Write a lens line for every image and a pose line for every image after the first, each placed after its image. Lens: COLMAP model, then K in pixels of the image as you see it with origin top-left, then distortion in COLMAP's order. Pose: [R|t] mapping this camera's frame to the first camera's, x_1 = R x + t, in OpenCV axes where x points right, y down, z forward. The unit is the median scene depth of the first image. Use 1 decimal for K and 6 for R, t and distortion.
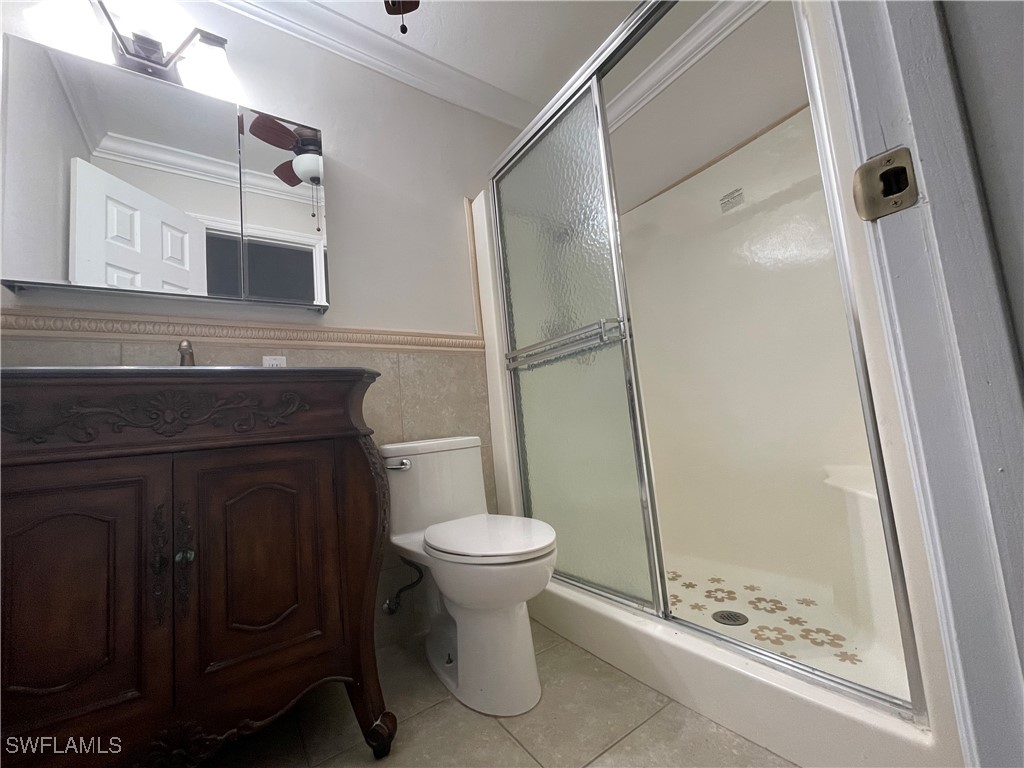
lens RADIAL K [[411.4, 0, 512.6], [0, 411.4, 385.1], [0, 0, 1]] dist [-0.001729, 0.000510]
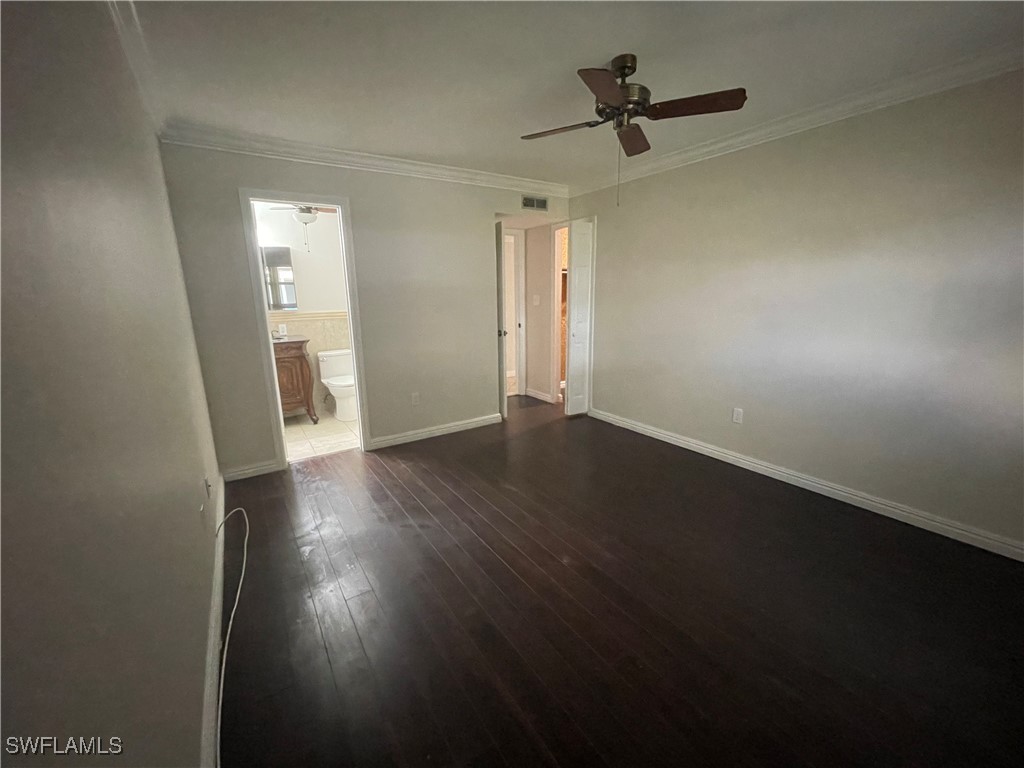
lens RADIAL K [[411.4, 0, 514.6], [0, 411.4, 380.0], [0, 0, 1]] dist [-0.001729, 0.000510]
pose [[0.997240, 0.069059, 0.027266, 1.397336], [-0.074045, 0.952085, 0.296735, -0.880698], [-0.005467, -0.297935, 0.954571, -2.610738]]
